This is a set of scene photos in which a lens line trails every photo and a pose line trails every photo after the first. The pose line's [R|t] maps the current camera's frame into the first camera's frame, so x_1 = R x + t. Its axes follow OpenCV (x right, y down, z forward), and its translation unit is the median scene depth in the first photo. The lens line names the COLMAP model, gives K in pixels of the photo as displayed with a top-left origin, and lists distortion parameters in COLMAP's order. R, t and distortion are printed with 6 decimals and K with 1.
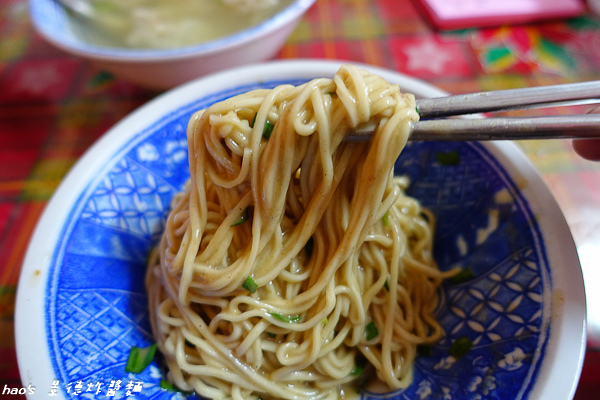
lens RADIAL K [[404.4, 0, 299.5], [0, 404.4, 197.9], [0, 0, 1]] dist [0.003099, 0.001745]
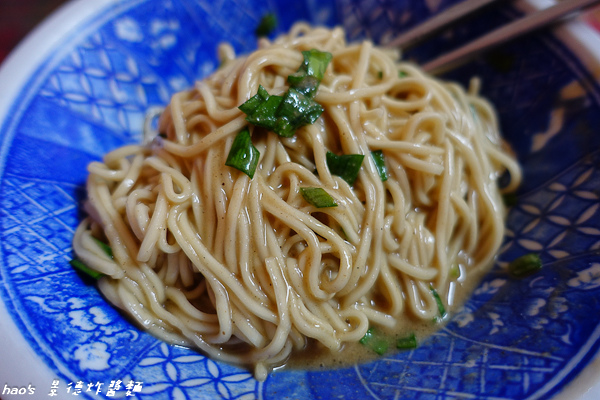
lens RADIAL K [[404.4, 0, 300.6], [0, 404.4, 196.4], [0, 0, 1]] dist [0.003099, 0.001745]
pose [[0.999171, 0.039692, 0.009041, -0.031921], [-0.040290, 0.995962, 0.080224, 0.173729], [-0.005820, -0.080522, 0.996736, 0.206079]]
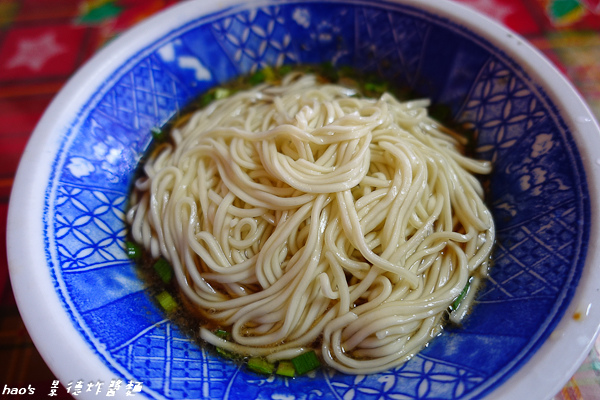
lens RADIAL K [[404.4, 0, 300.0], [0, 404.4, 198.2], [0, 0, 1]] dist [0.003099, 0.001745]
pose [[-0.586052, -0.657603, 0.473394, -0.516309], [0.680310, -0.081984, 0.728324, -0.630546], [-0.440138, 0.748891, 0.495421, 0.644253]]
